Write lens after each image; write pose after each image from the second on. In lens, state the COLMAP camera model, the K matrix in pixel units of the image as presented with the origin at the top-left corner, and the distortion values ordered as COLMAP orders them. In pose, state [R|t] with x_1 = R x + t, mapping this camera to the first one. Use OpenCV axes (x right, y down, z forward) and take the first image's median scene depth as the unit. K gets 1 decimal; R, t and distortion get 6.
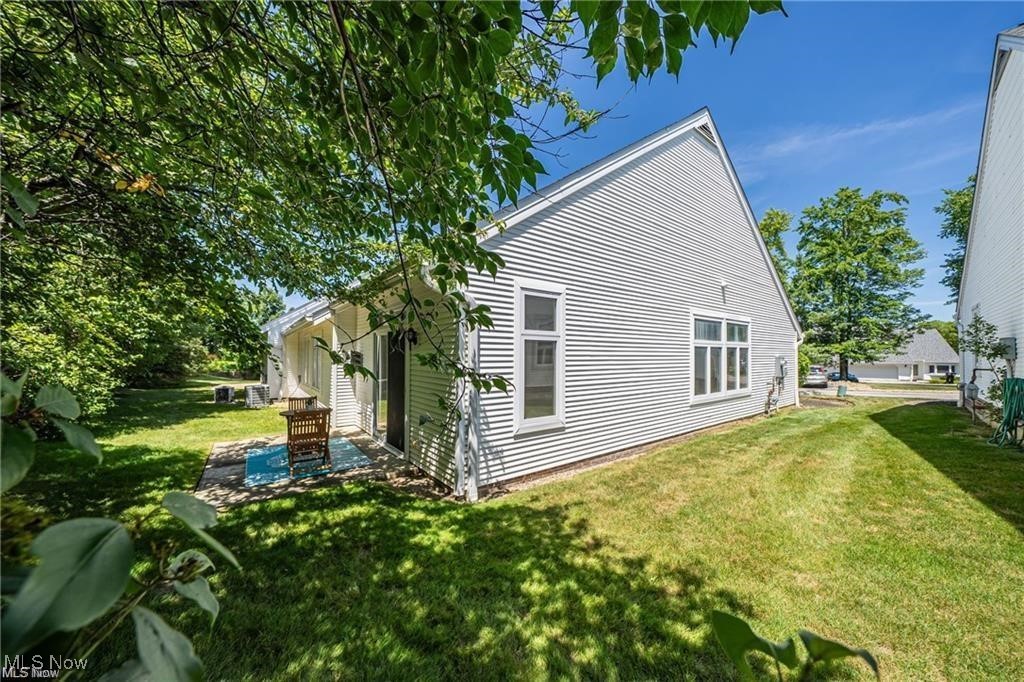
lens RADIAL K [[355.4, 0, 516.1], [0, 355.4, 343.6], [0, 0, 1]] dist [-0.002720, -0.000172]
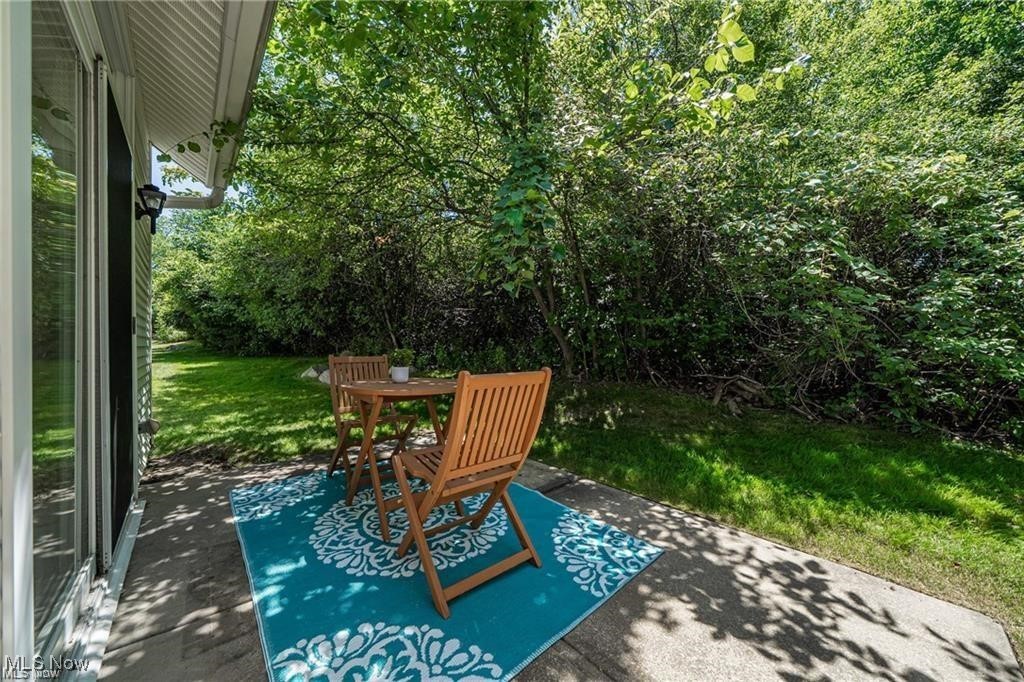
lens RADIAL K [[356.8, 0, 511.4], [0, 356.8, 344.4], [0, 0, 1]] dist [0.008579, -0.000363]
pose [[-0.996124, -0.003954, -0.087867, -0.844079], [-0.002170, 0.999790, -0.020388, 0.197082], [0.087929, -0.020118, -0.995924, 1.747607]]
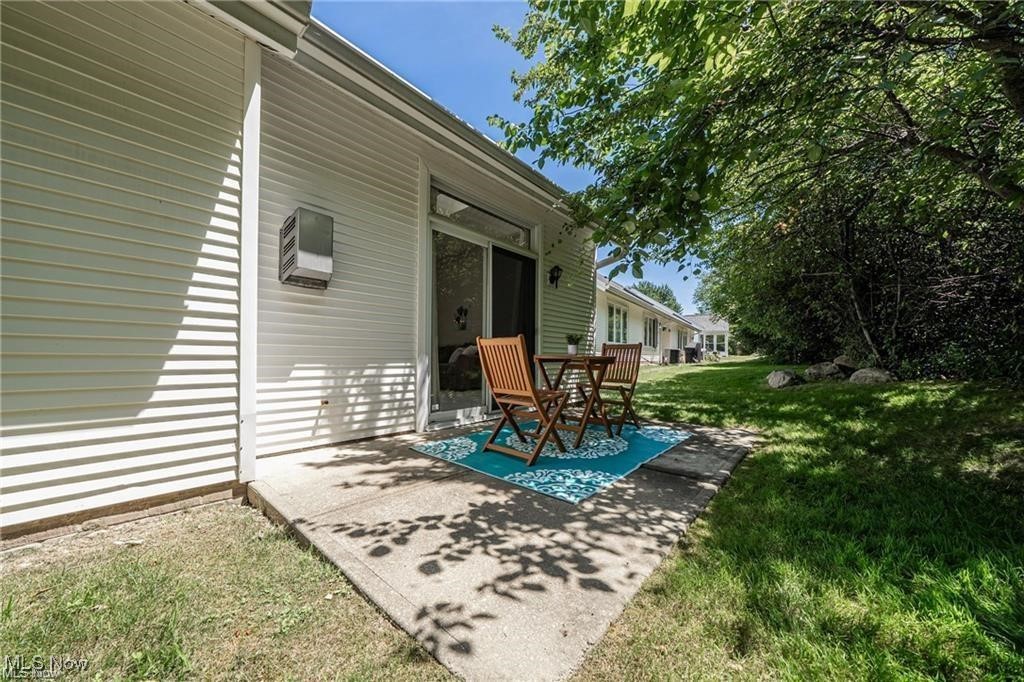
lens RADIAL K [[351.6, 0, 510.4], [0, 351.6, 354.3], [0, 0, 1]] dist [-0.000895, -0.000049]
pose [[-0.194528, 0.005663, 0.980881, -1.419799], [-0.034013, 0.999343, -0.012515, 0.250294], [-0.980307, -0.035797, -0.194207, 1.525084]]
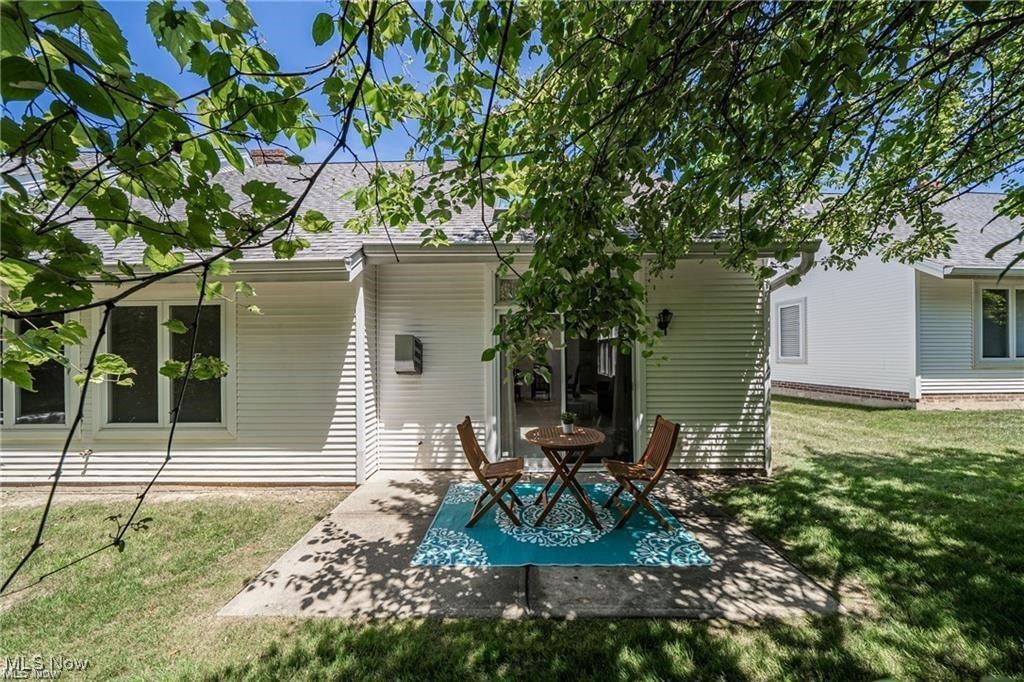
lens RADIAL K [[355.4, 0, 516.1], [0, 355.4, 343.6], [0, 0, 1]] dist [-0.002720, -0.000172]
pose [[0.618532, 0.011087, 0.785682, -1.390034], [-0.013752, 0.999900, -0.003283, 0.052900], [-0.785640, -0.008774, 0.618622, 0.883983]]
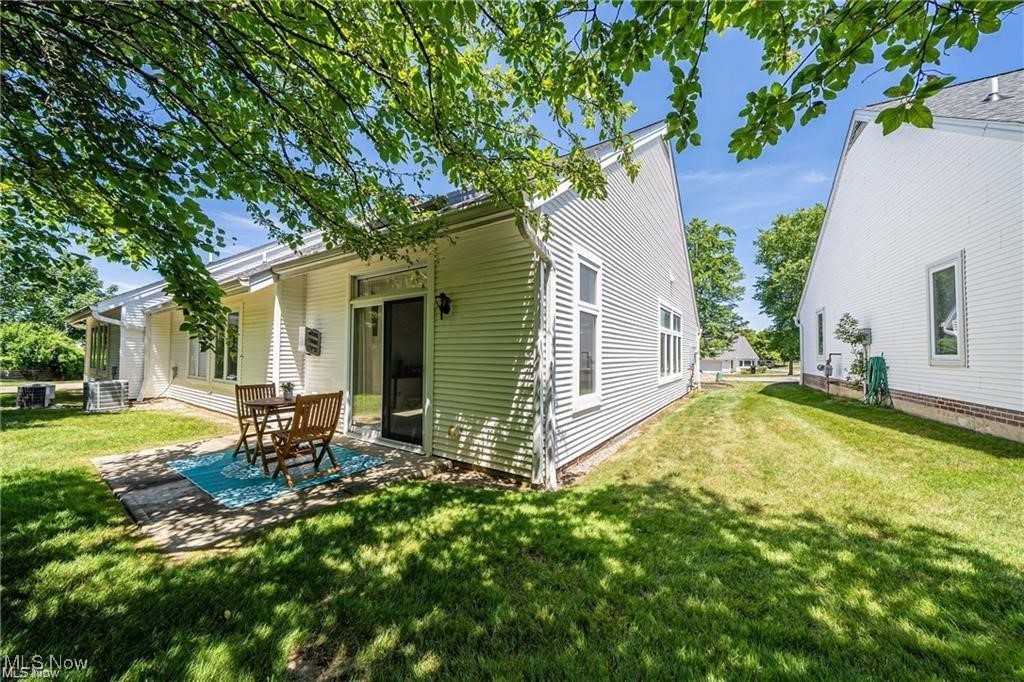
lens RADIAL K [[351.2, 0, 518.2], [0, 351.2, 339.6], [0, 0, 1]] dist [-0.002668, -0.000205]
pose [[0.947197, 0.016502, 0.320229, -0.458145], [-0.013776, 0.999847, -0.010776, 0.083260], [-0.320357, 0.005796, 0.947279, 0.194645]]
